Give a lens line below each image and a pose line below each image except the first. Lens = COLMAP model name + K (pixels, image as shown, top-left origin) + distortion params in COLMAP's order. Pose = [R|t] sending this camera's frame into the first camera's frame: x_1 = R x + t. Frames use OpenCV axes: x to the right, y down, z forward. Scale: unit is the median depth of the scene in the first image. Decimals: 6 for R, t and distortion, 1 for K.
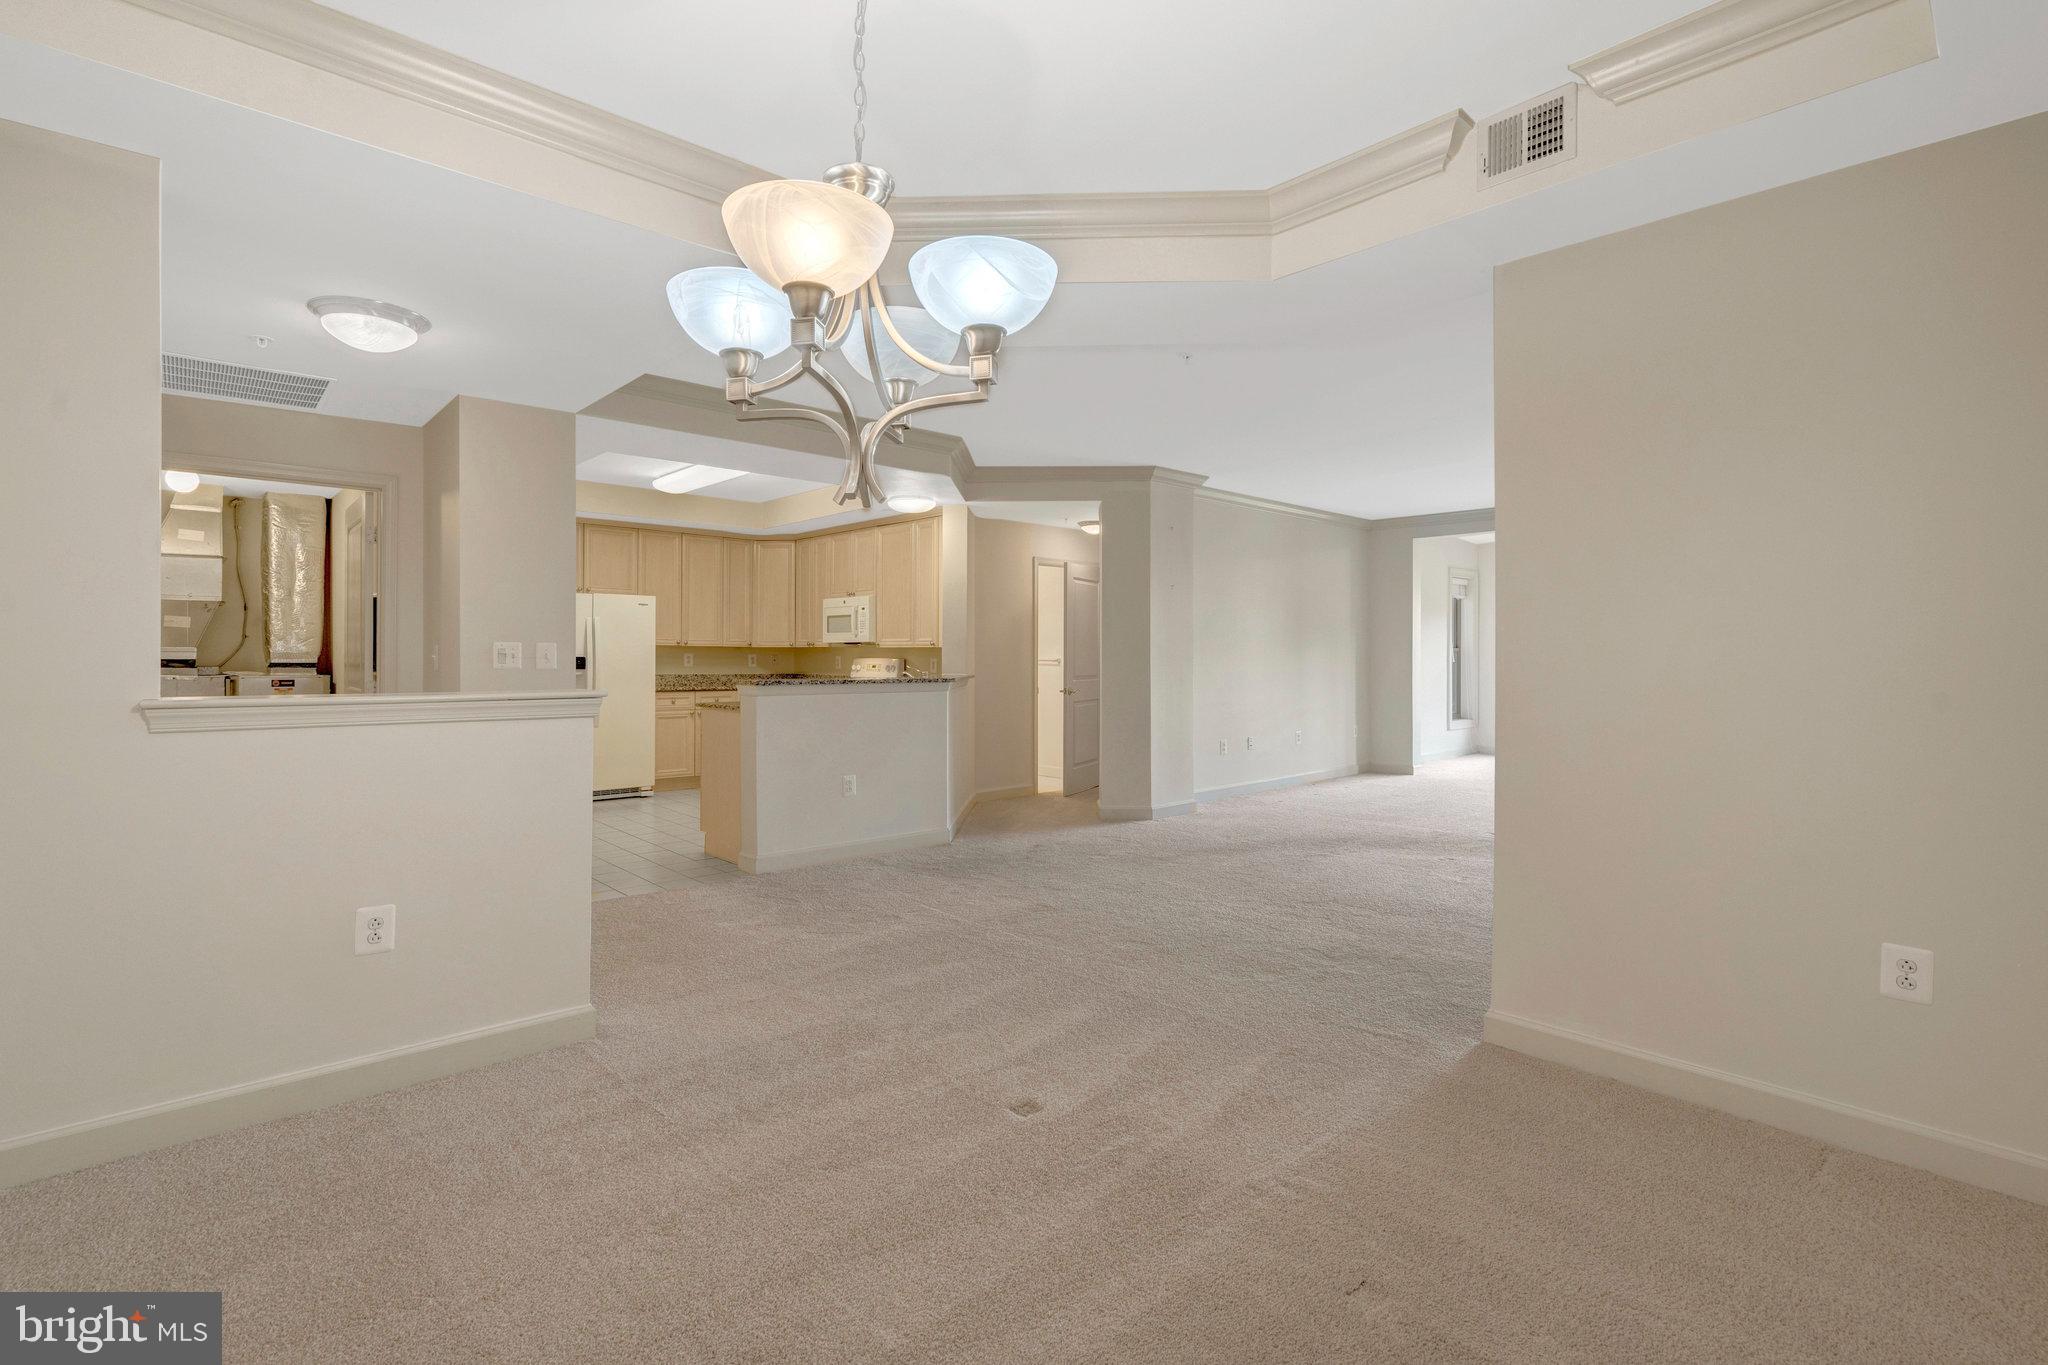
lens RADIAL K [[952.0, 0, 1026.9], [0, 952.0, 665.1], [0, 0, 1]] dist [-0.001896, -0.000283]
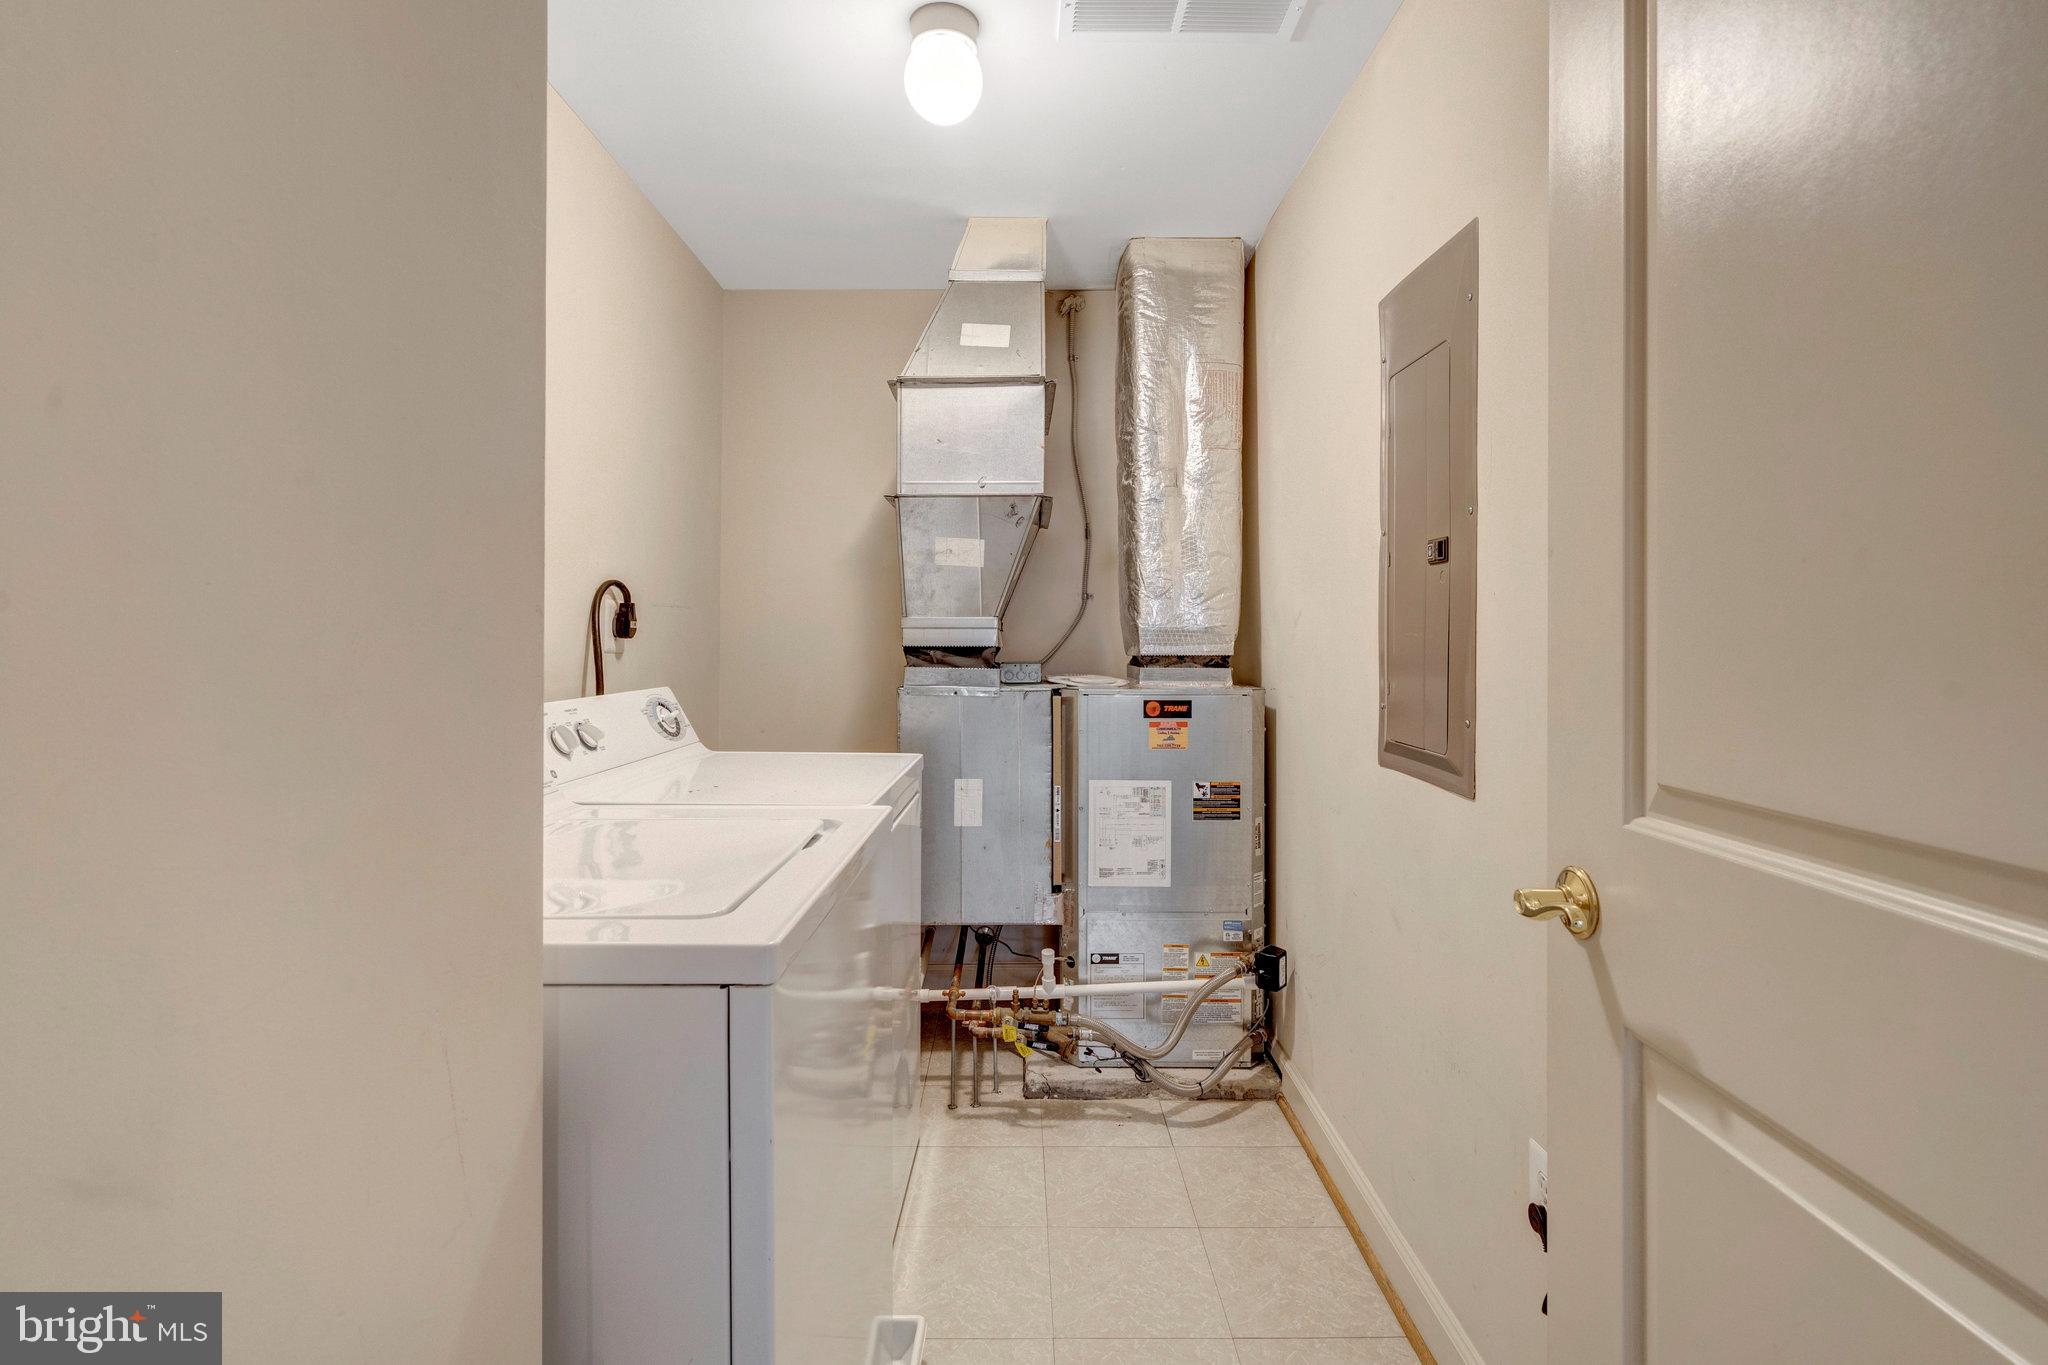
lens RADIAL K [[952.0, 0, 1026.9], [0, 952.0, 665.1], [0, 0, 1]] dist [-0.001896, -0.000283]
pose [[0.742082, -0.001145, -0.670308, -0.556272], [0.002016, 0.999998, 0.000523, 0.001621], [0.670306, -0.001740, 0.742082, 0.664500]]
